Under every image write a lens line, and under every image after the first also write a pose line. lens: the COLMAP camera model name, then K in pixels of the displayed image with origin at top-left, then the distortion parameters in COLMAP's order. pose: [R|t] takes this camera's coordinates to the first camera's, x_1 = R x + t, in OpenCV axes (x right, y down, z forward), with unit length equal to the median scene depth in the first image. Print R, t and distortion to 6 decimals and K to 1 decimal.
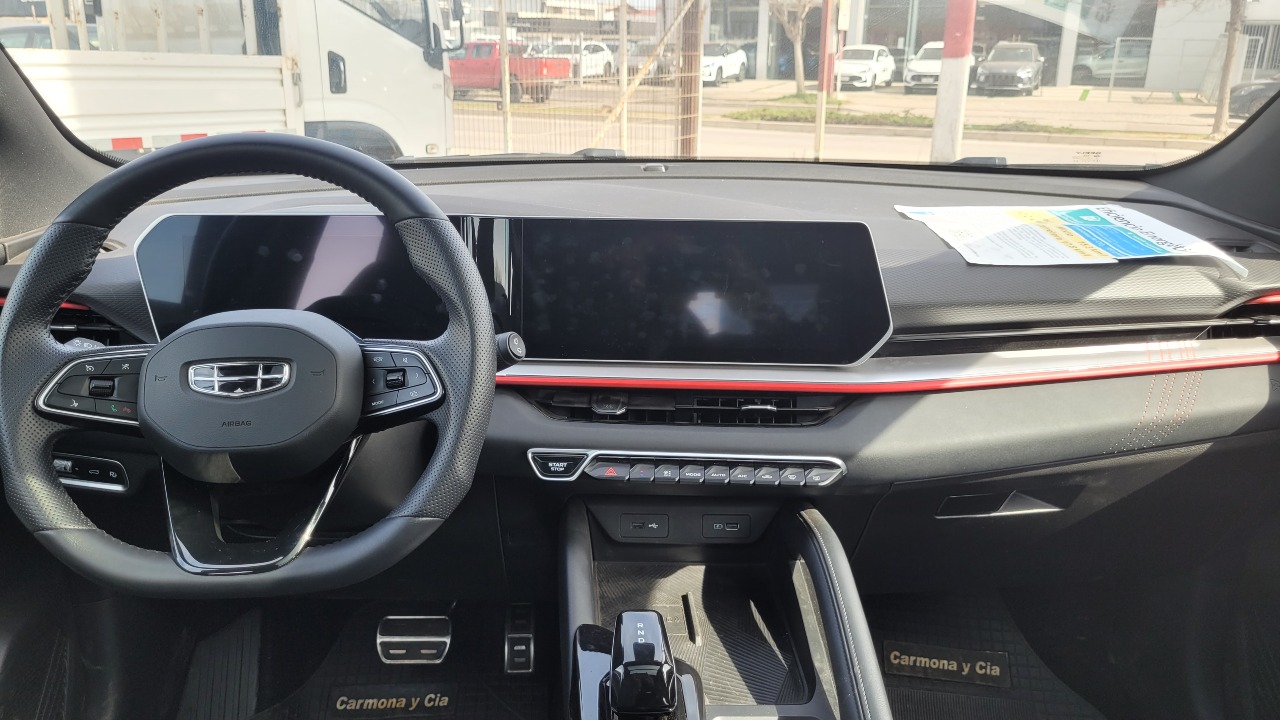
lens RADIAL K [[960.6, 0, 634.3], [0, 960.6, 363.7], [0, 0, 1]] dist [0.026648, -0.009801]
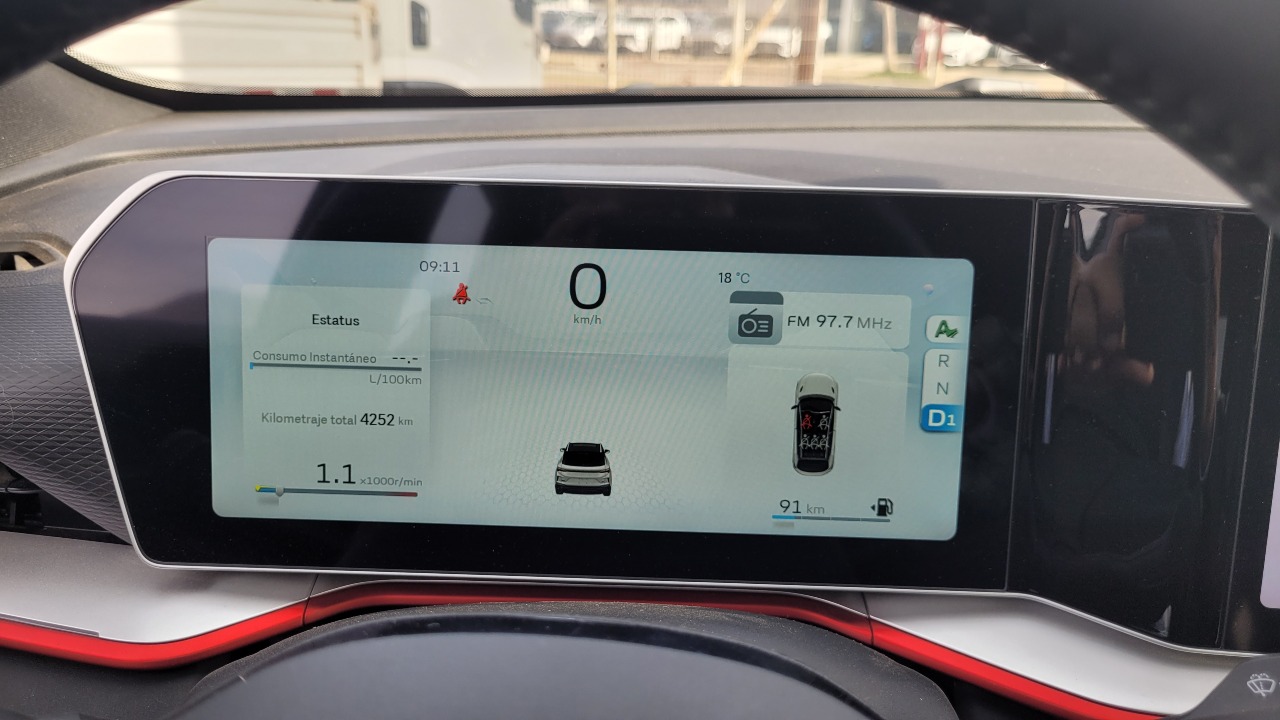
lens RADIAL K [[960.6, 0, 638.6], [0, 960.6, 359.0], [0, 0, 1]] dist [0.026648, -0.009801]
pose [[0.998344, 0.035673, -0.045135, -0.313967], [-0.034927, 0.999242, 0.017205, -0.105769], [0.045714, -0.015600, 0.998833, 0.693567]]
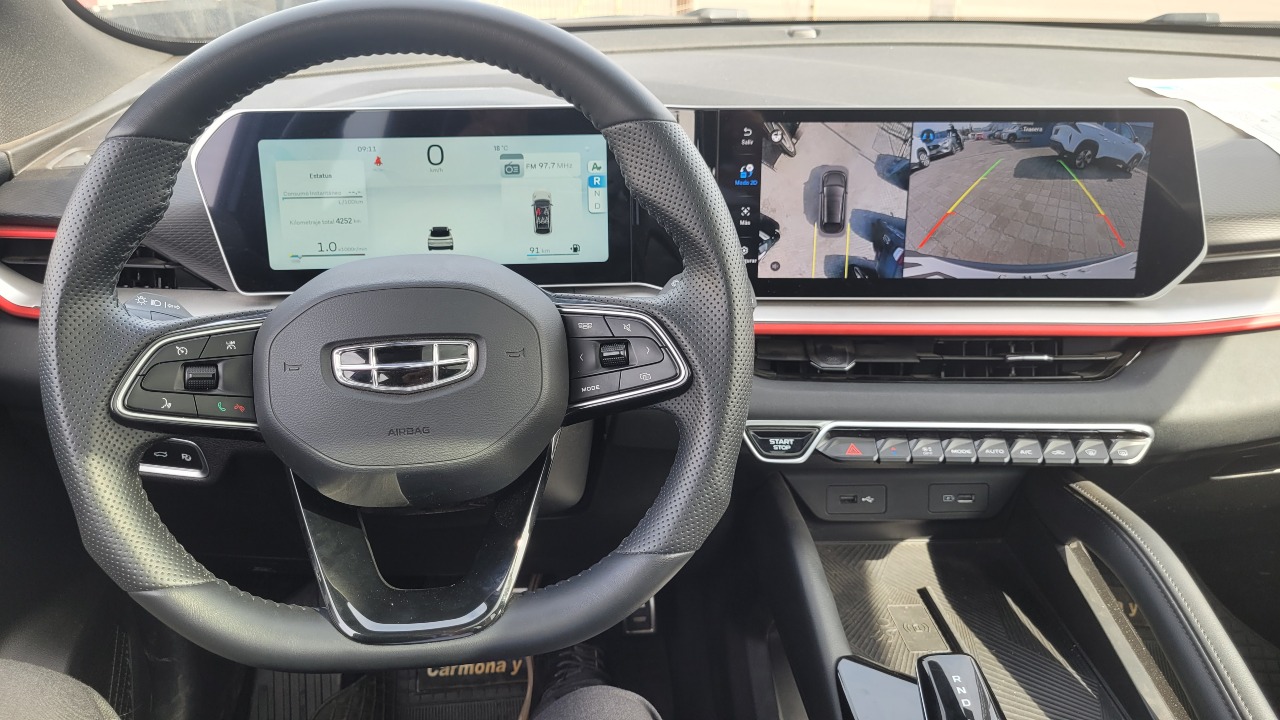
lens RADIAL K [[960.6, 0, 635.6], [0, 960.6, 354.4], [0, 0, 1]] dist [0.026648, -0.009801]
pose [[0.999201, -0.021396, 0.033752, -0.218798], [0.016786, 0.991190, 0.131377, -0.065800], [-0.036265, -0.130705, 0.990758, 0.252184]]
